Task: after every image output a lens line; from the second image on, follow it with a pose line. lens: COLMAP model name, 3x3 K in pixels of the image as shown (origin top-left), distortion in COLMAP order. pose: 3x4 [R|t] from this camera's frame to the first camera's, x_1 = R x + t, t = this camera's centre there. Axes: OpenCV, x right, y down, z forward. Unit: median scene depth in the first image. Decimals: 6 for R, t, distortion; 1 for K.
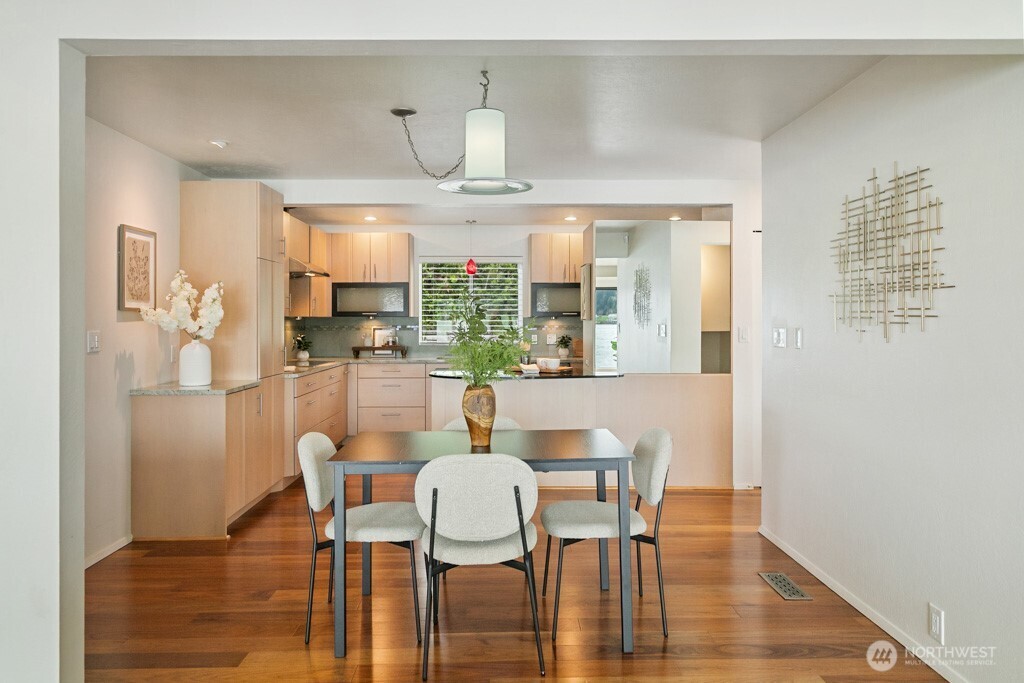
lens RADIAL K [[699.1, 0, 520.6], [0, 699.1, 331.9], [0, 0, 1]] dist [-0.001420, -0.000352]
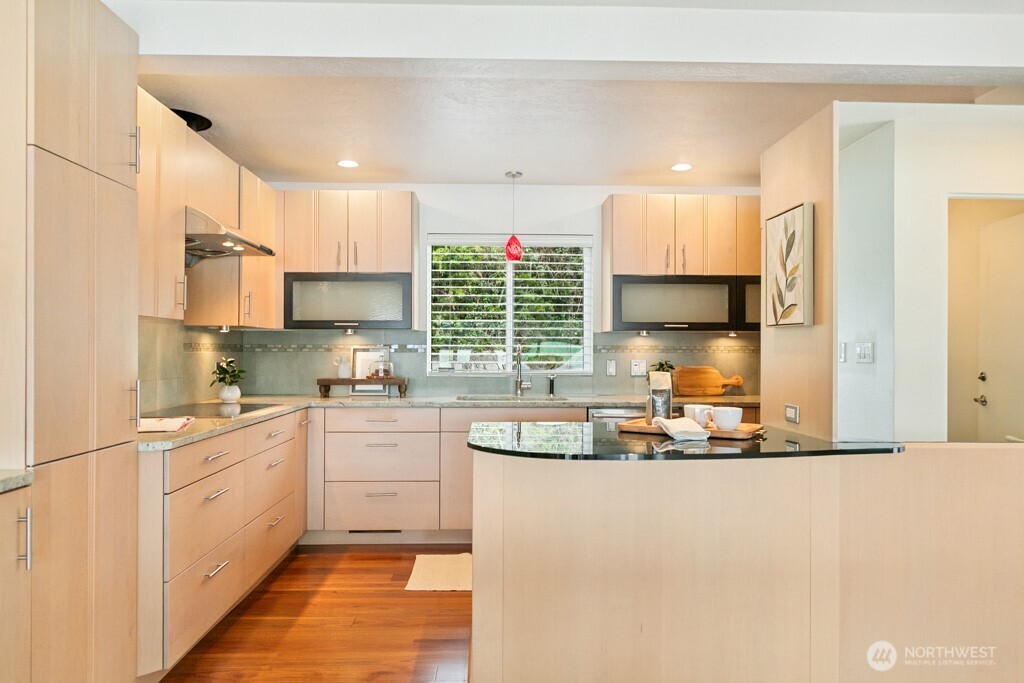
lens RADIAL K [[699.1, 0, 505.7], [0, 699.1, 344.6], [0, 0, 1]] dist [-0.001420, -0.000352]
pose [[0.999804, 0.003384, -0.019521, -0.065911], [-0.003599, 0.999933, -0.010993, -0.002274], [0.019483, 0.011061, 0.999749, 0.394519]]
